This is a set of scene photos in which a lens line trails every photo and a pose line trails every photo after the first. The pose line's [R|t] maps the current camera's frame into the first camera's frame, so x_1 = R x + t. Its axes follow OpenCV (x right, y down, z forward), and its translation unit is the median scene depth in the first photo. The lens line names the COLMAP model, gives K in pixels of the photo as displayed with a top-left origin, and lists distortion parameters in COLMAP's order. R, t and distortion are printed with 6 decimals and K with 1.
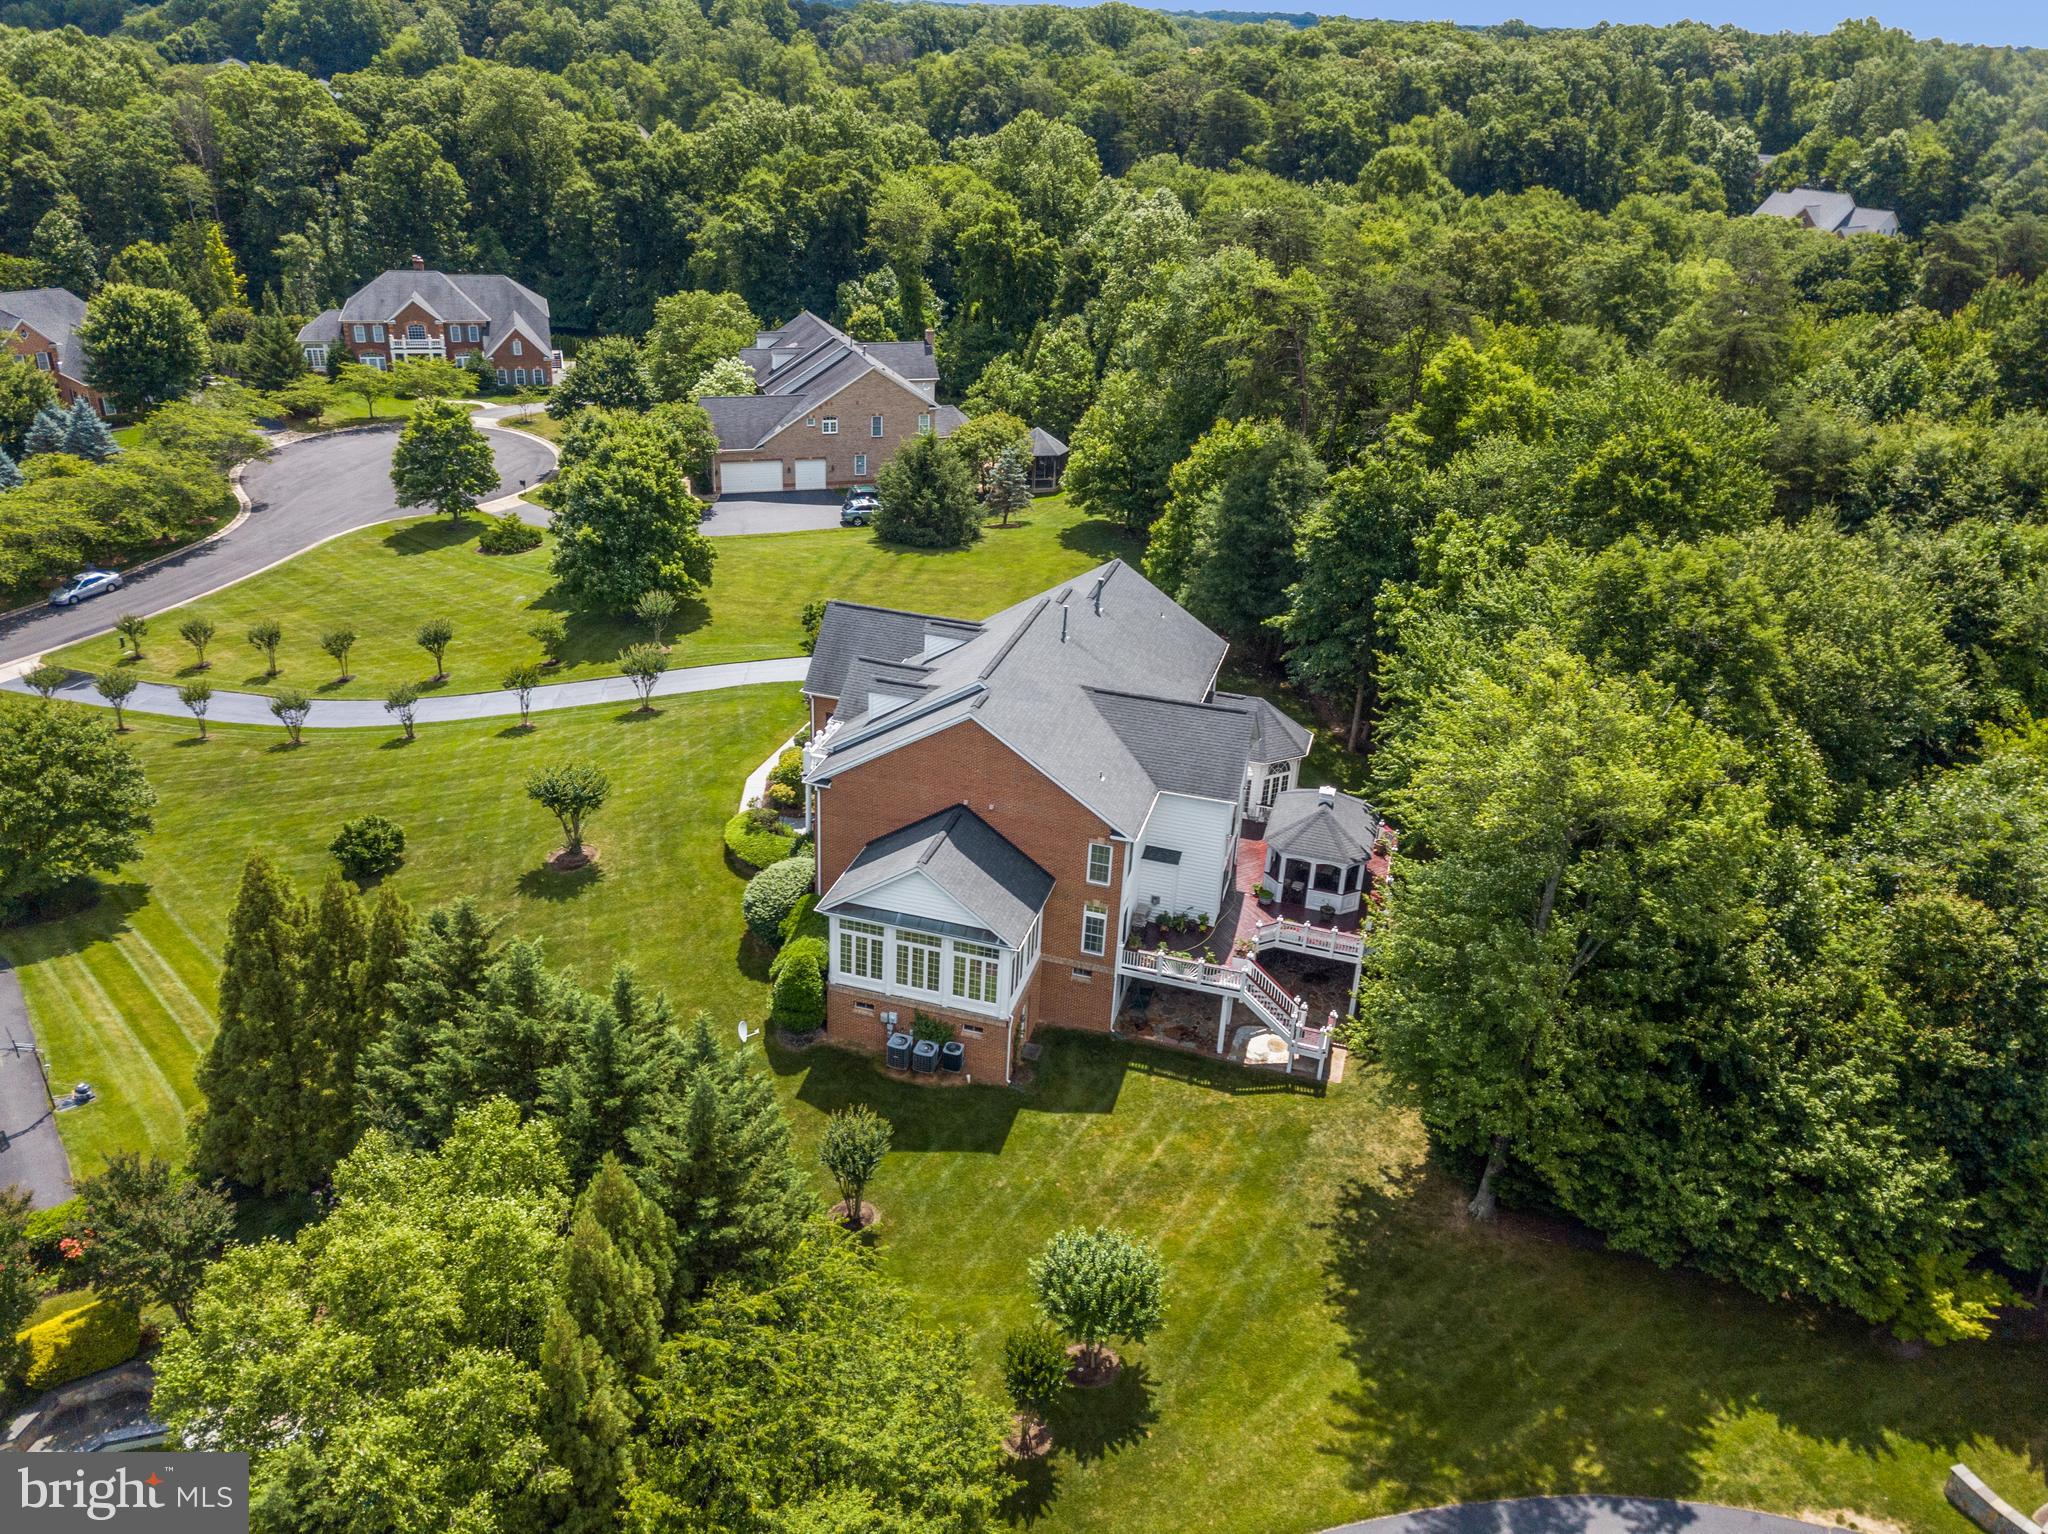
lens RADIAL K [[1590.1, 0, 1000.6], [0, 1590.1, 763.9], [0, 0, 1]] dist [0.013222, 0.012932]
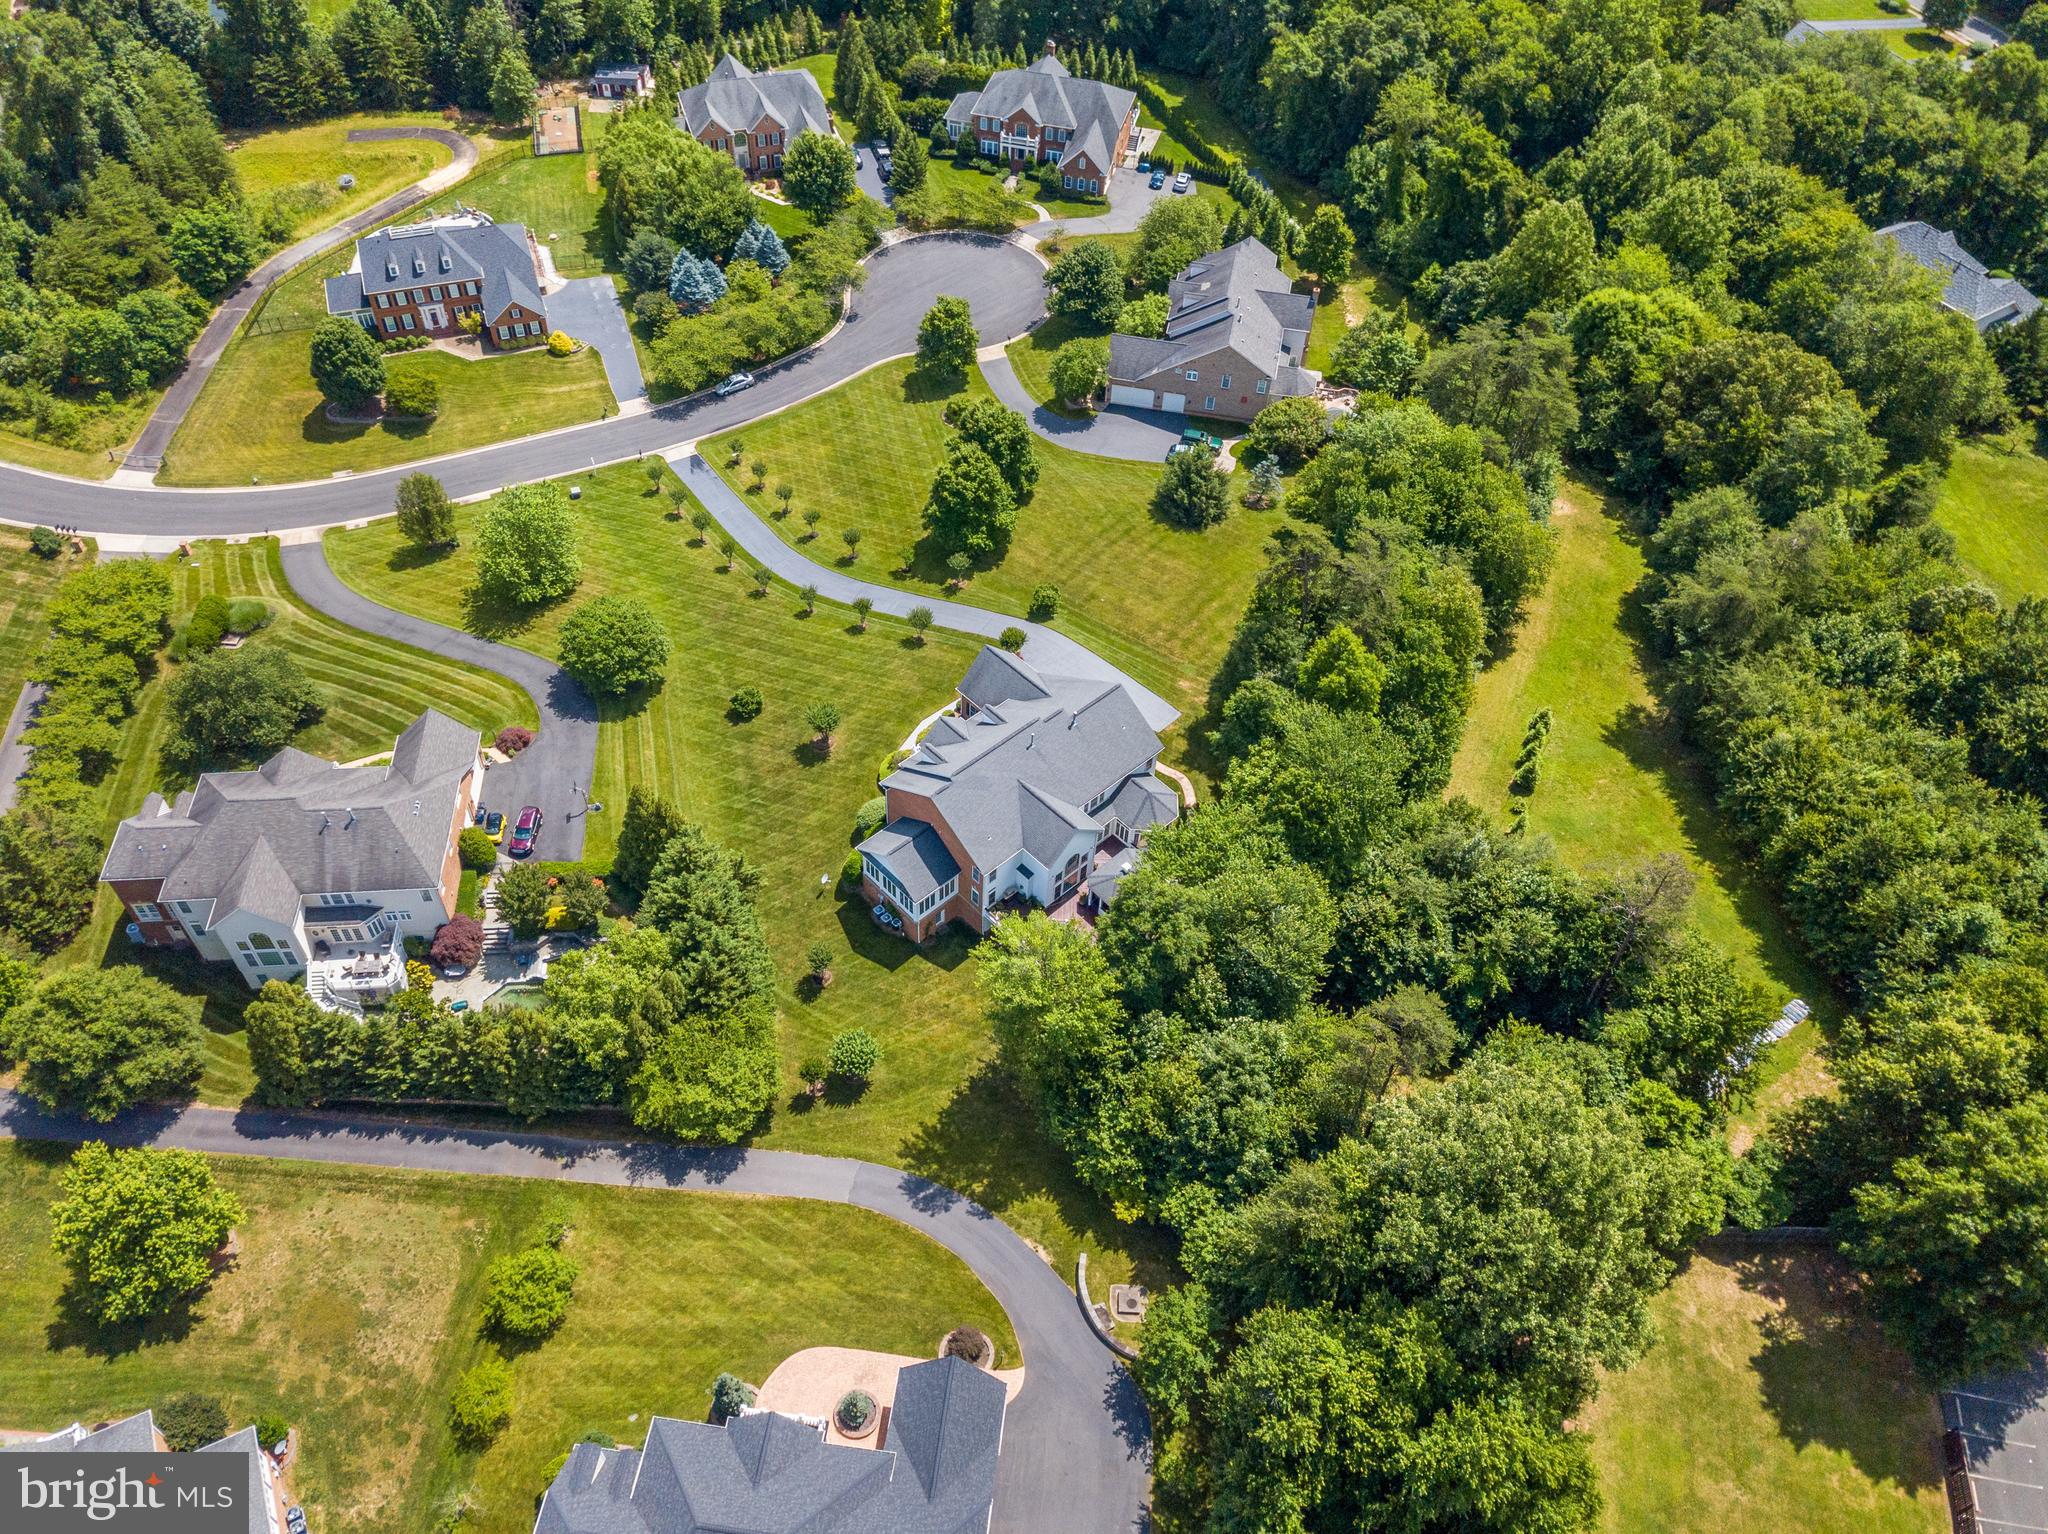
lens RADIAL K [[1590.1, 0, 1000.6], [0, 1590.1, 763.9], [0, 0, 1]] dist [0.013222, 0.012932]
pose [[0.860545, 0.368689, -0.351469, 0.539911], [-0.213968, 0.887816, 0.407432, -0.651307], [0.462256, -0.275410, 0.842893, -0.528931]]
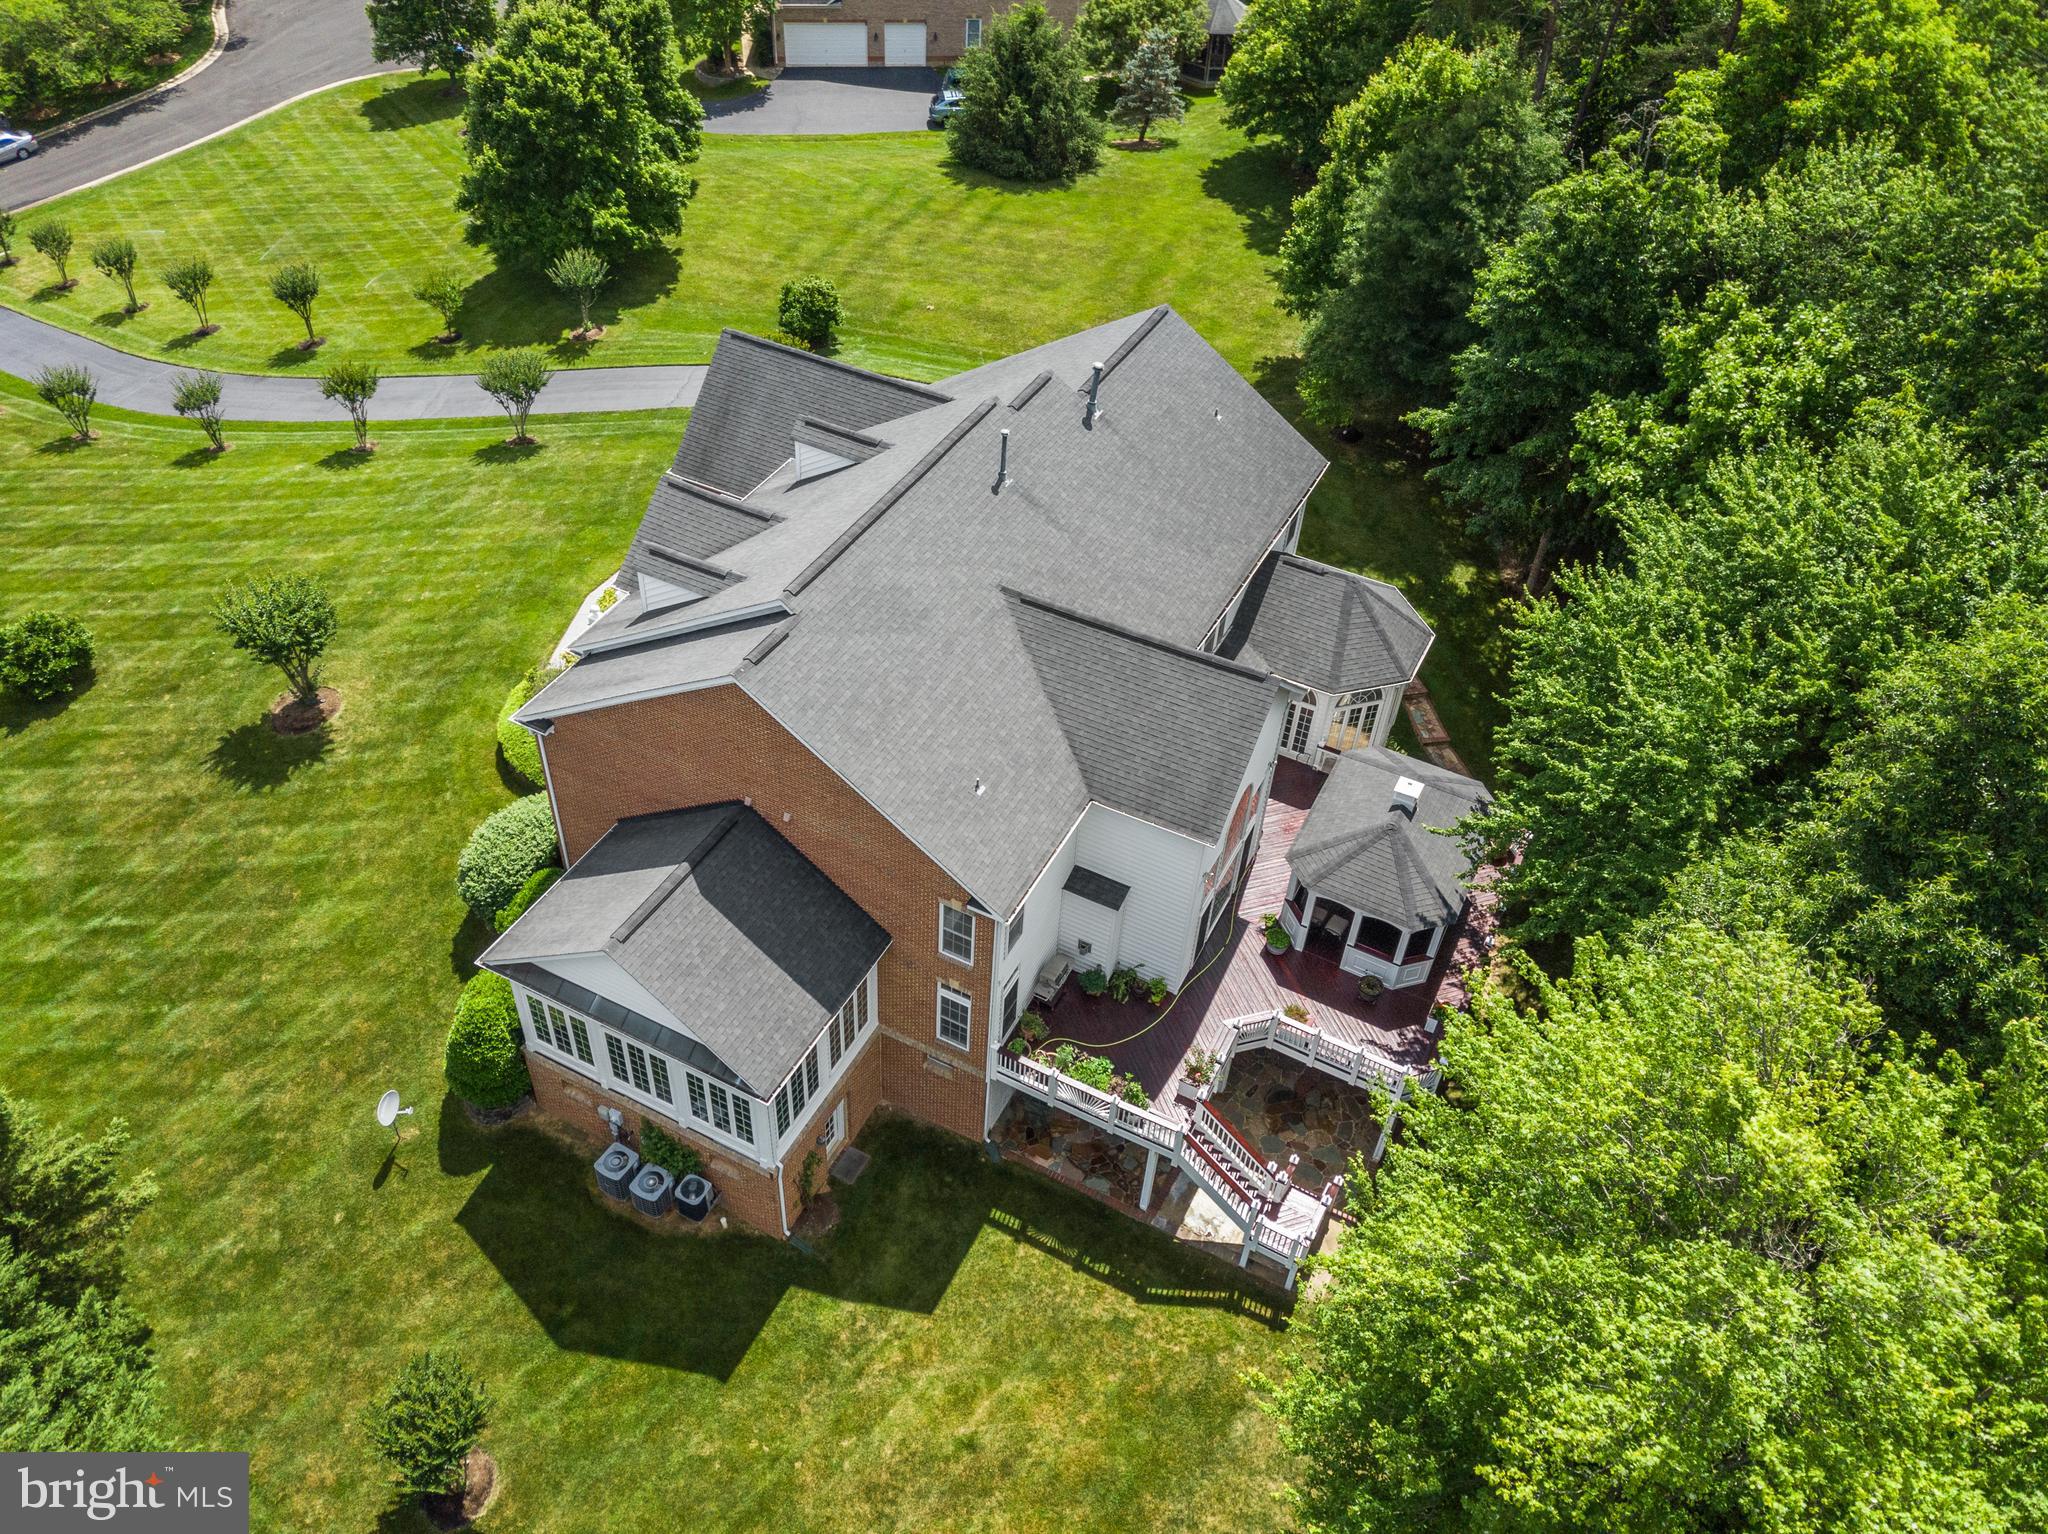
lens RADIAL K [[1590.1, 0, 1000.6], [0, 1590.1, 763.9], [0, 0, 1]] dist [0.013222, 0.012932]
pose [[0.982519, 0.123522, -0.139279, 0.102975], [-0.079704, 0.955234, 0.284911, -0.112447], [0.168237, -0.268830, 0.948381, 0.305913]]
